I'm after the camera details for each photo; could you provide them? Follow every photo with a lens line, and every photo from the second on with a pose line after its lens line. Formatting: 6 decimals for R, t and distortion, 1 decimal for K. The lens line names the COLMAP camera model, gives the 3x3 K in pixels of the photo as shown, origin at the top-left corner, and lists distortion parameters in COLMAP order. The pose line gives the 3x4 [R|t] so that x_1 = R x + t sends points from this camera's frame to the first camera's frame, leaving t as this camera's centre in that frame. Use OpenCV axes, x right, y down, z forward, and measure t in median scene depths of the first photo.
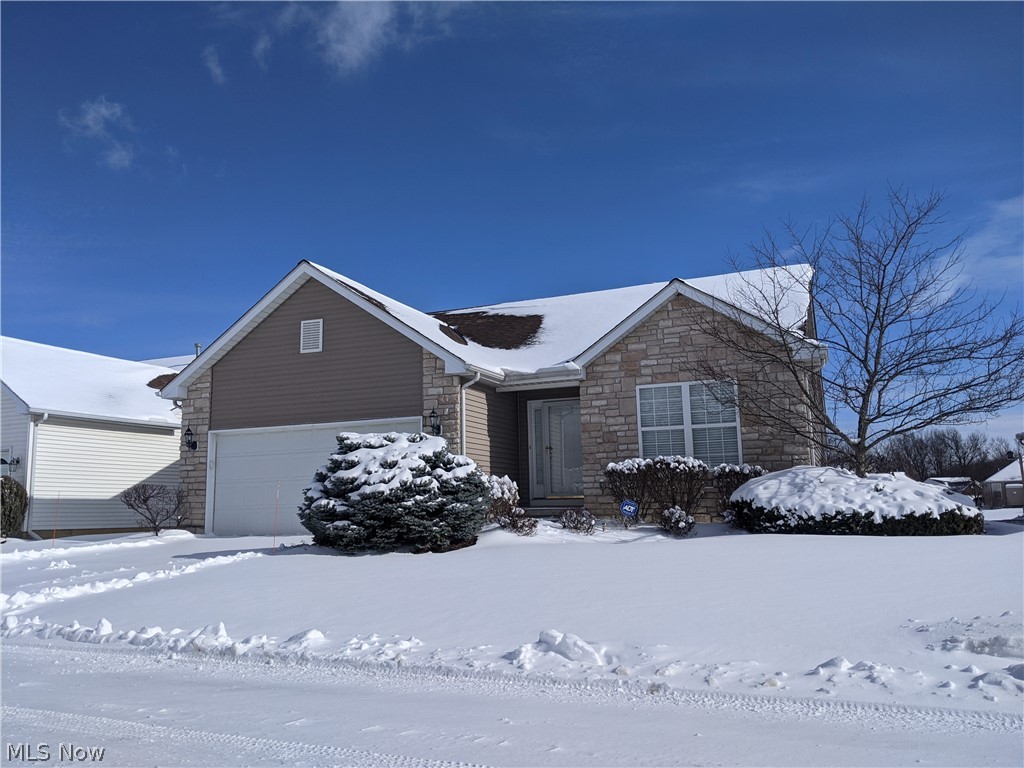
lens RADIAL K [[813.7, 0, 514.5], [0, 813.7, 377.7], [0, 0, 1]] dist [0.069437, -0.096769]
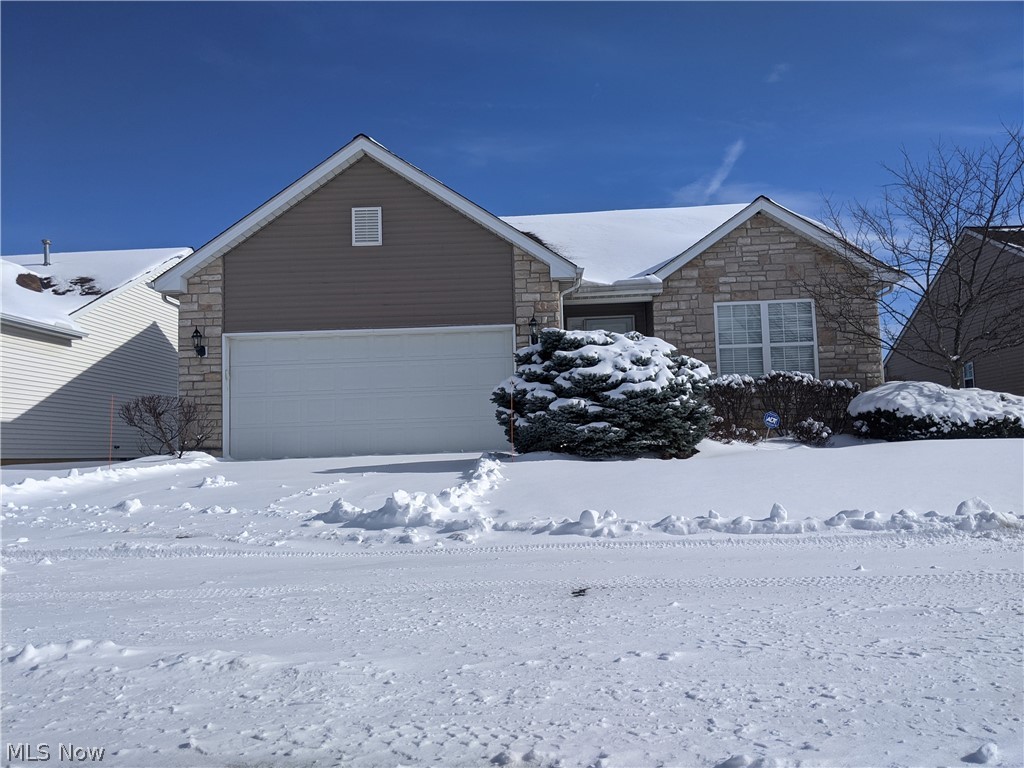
lens RADIAL K [[813.7, 0, 509.8], [0, 813.7, 390.3], [0, 0, 1]] dist [0.069437, -0.096769]
pose [[0.942051, 0.017060, 0.335036, -0.426626], [-0.042668, 0.996688, 0.069224, 0.059299], [-0.332745, -0.079508, 0.939659, 0.145684]]
